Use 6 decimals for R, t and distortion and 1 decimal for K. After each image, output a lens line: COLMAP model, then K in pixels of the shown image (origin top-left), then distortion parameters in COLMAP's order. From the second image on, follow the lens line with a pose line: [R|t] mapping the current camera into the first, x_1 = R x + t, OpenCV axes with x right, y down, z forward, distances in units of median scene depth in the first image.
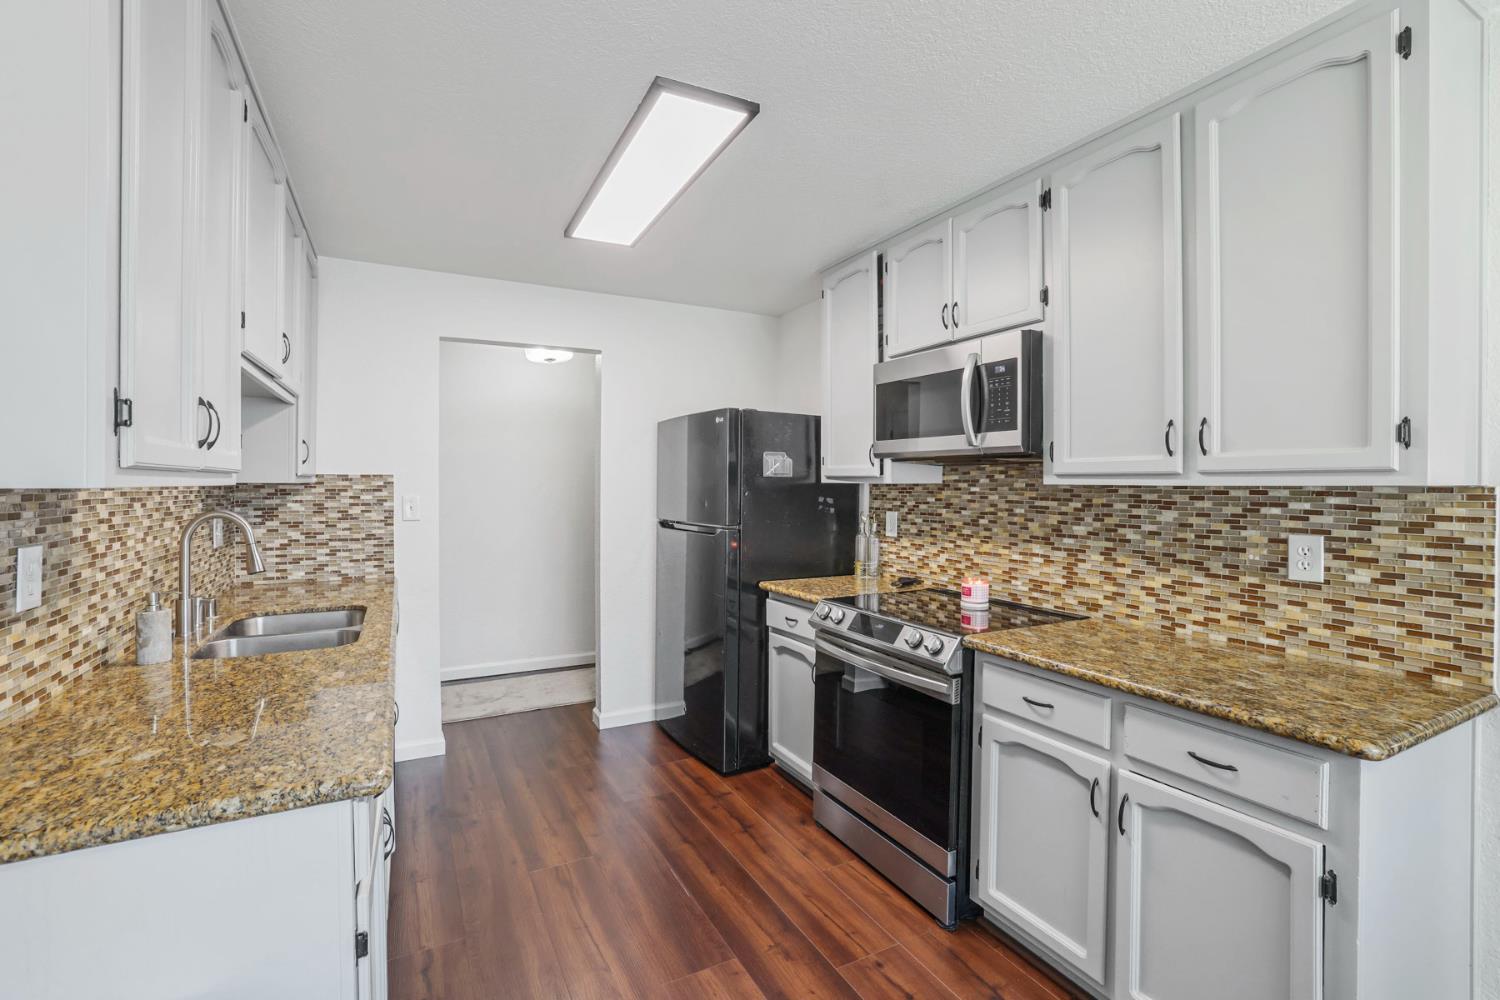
lens RADIAL K [[651.3, 0, 762.5], [0, 651.3, 486.1], [0, 0, 1]] dist [-0.028882, 0.008806]
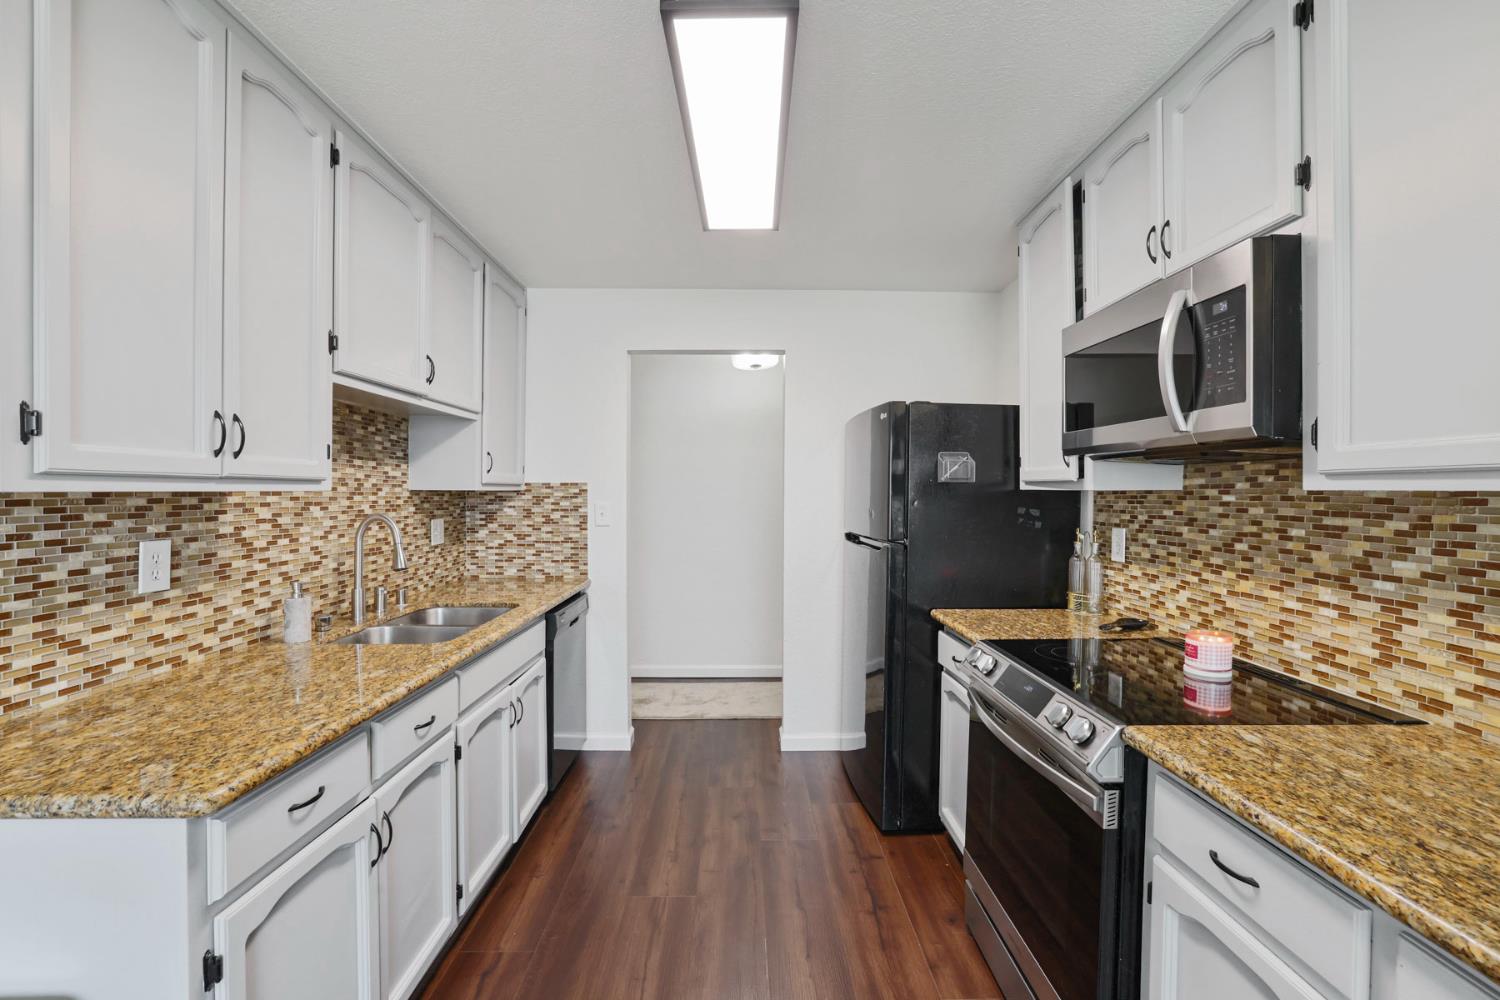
lens RADIAL K [[651.3, 0, 736.9], [0, 651.3, 492.9], [0, 0, 1]] dist [-0.028882, 0.008806]
pose [[0.890668, 0.000122, -0.454653, 0.174474], [-0.001467, 0.999996, -0.002605, 0.001803], [0.454651, 0.002987, 0.890665, 0.174614]]
